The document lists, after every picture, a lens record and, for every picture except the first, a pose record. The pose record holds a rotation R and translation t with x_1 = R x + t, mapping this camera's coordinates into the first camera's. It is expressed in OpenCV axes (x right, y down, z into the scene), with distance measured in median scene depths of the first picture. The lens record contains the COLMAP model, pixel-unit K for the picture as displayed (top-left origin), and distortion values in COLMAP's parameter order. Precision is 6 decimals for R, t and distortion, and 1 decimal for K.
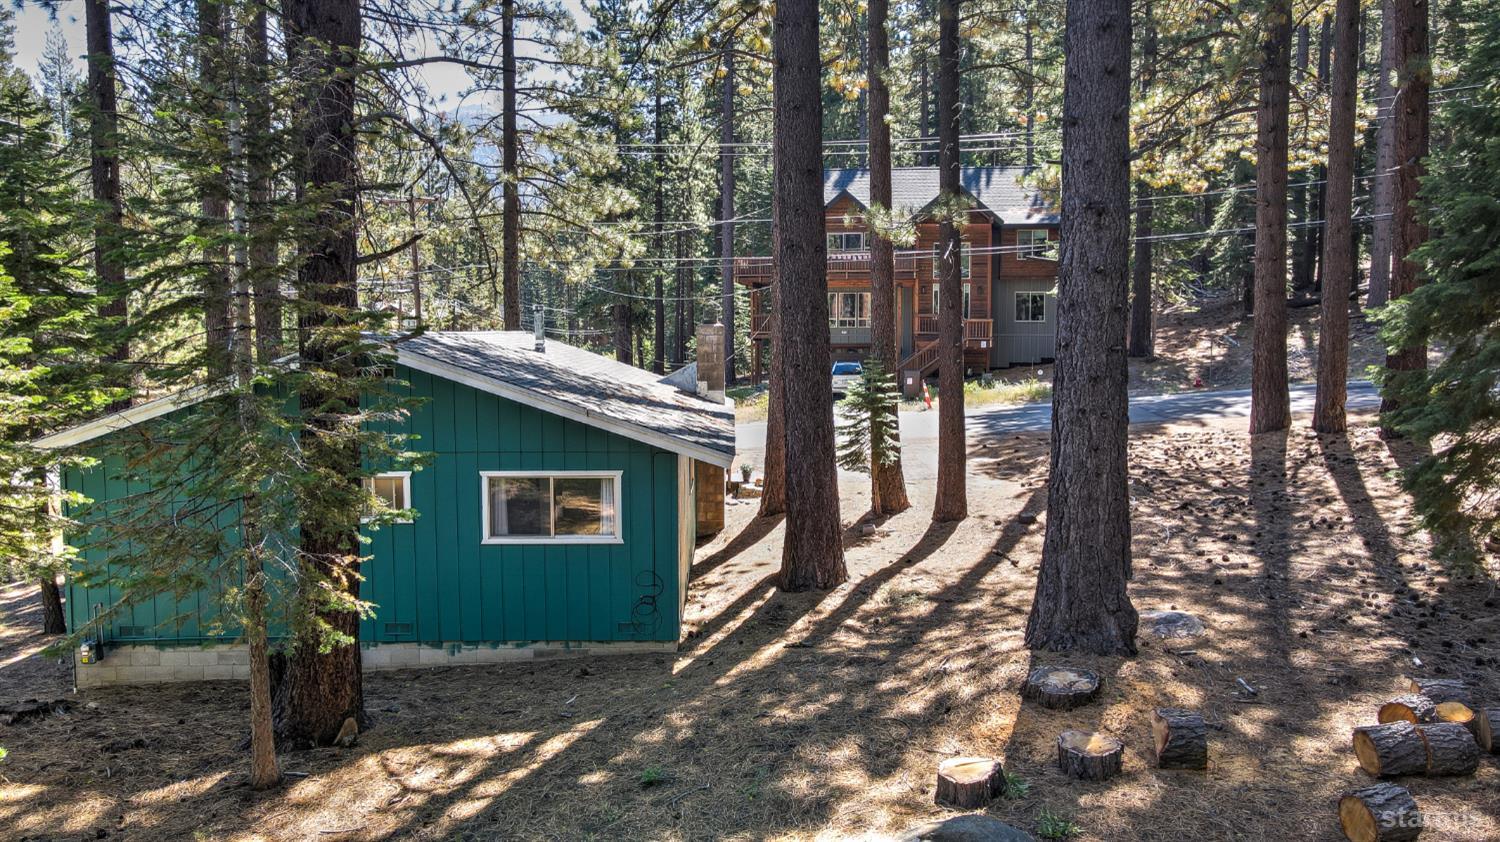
lens RADIAL K [[1102.3, 0, 757.4], [0, 1102.3, 417.8], [0, 0, 1]] dist [-0.002605, 0.040007]
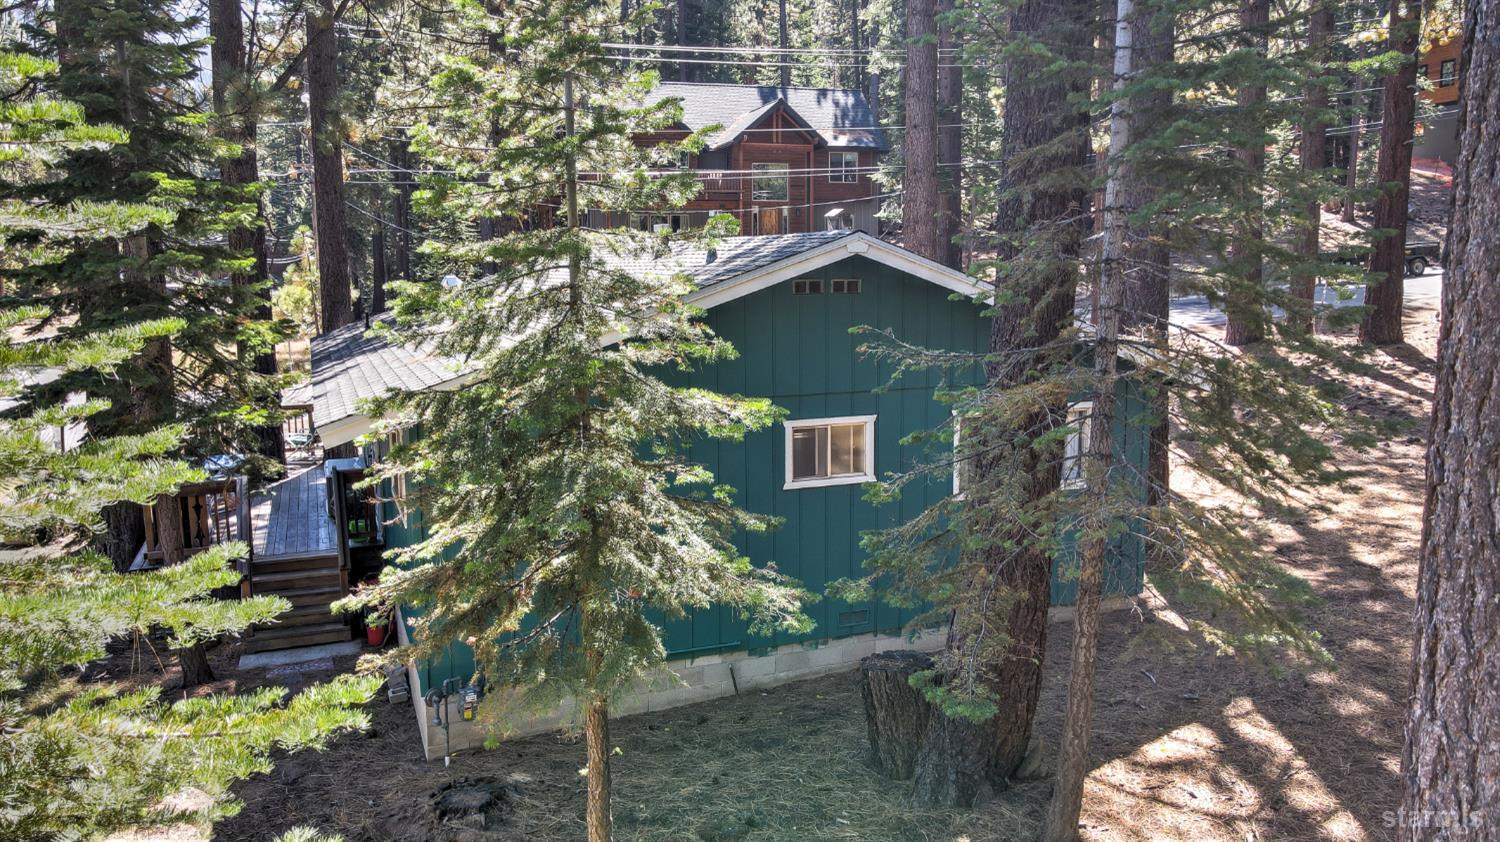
lens RADIAL K [[1102.3, 0, 757.4], [0, 1102.3, 417.8], [0, 0, 1]] dist [-0.002605, 0.040007]
pose [[0.935164, -0.055424, 0.349852, -0.724303], [0.033685, 0.997122, 0.067924, -0.005226], [-0.352610, -0.051735, 0.934339, 0.337797]]
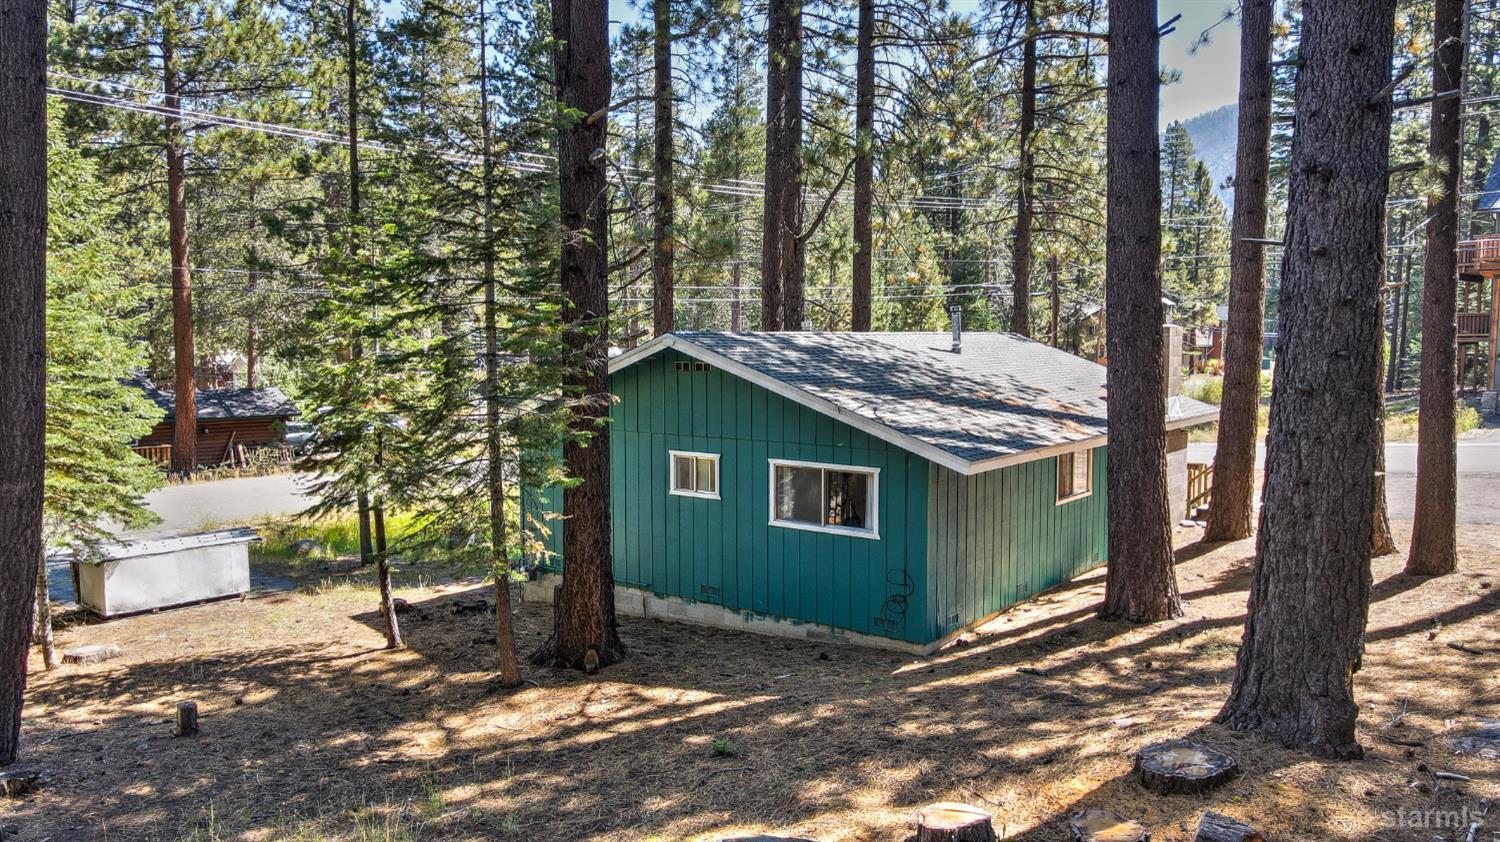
lens RADIAL K [[1102.3, 0, 757.4], [0, 1102.3, 417.8], [0, 0, 1]] dist [-0.002605, 0.040007]
pose [[0.782874, 0.048719, -0.620271, 0.463799], [-0.050331, 0.998621, 0.014911, -0.008906], [0.620142, 0.019545, 0.784246, 0.144150]]
